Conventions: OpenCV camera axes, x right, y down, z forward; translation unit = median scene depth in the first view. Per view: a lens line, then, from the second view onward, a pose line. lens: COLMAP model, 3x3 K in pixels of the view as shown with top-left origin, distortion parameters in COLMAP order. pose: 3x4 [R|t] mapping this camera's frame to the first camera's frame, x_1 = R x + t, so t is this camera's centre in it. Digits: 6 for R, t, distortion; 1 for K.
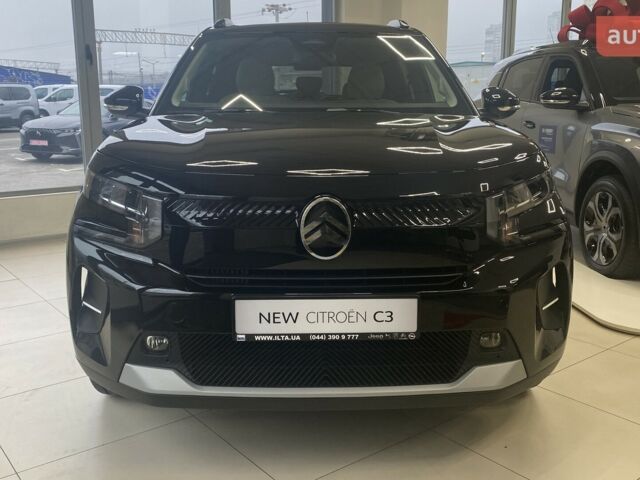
lens RADIAL K [[646.4, 0, 320.0], [0, 646.4, 240.0], [0, 0, 1]] dist [0.143365, -0.293252]
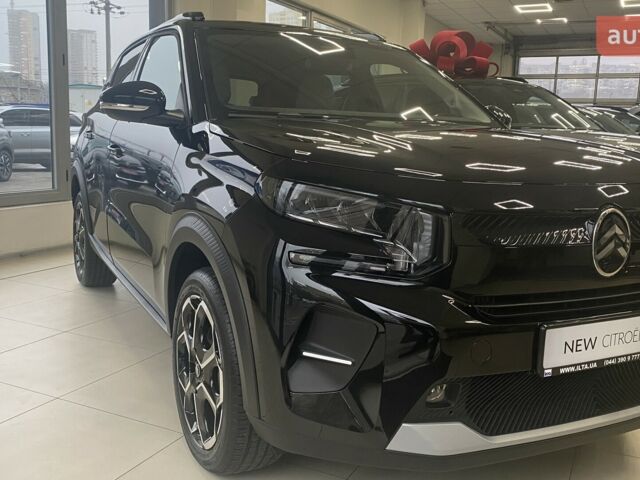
lens RADIAL K [[646.4, 0, 320.0], [0, 646.4, 240.0], [0, 0, 1]] dist [0.143365, -0.293252]
pose [[0.900566, -0.039818, 0.432892, -0.761654], [0.055699, 0.998158, -0.024061, -0.020968], [-0.431136, 0.045781, 0.901125, 0.338052]]
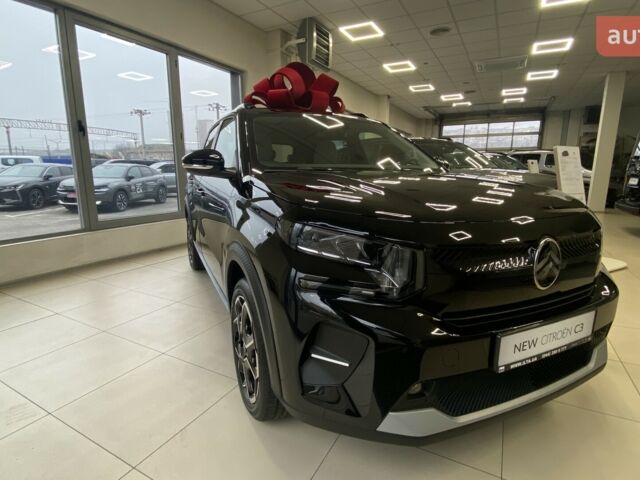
lens RADIAL K [[344.0, 0, 318.3], [0, 344.0, 237.9], [0, 0, 1]] dist [0.054607, -0.042131]
pose [[0.917972, -0.071326, 0.390179, -0.624982], [0.076553, 0.997063, 0.002161, -0.098635], [-0.389187, 0.027886, 0.920737, 0.565417]]
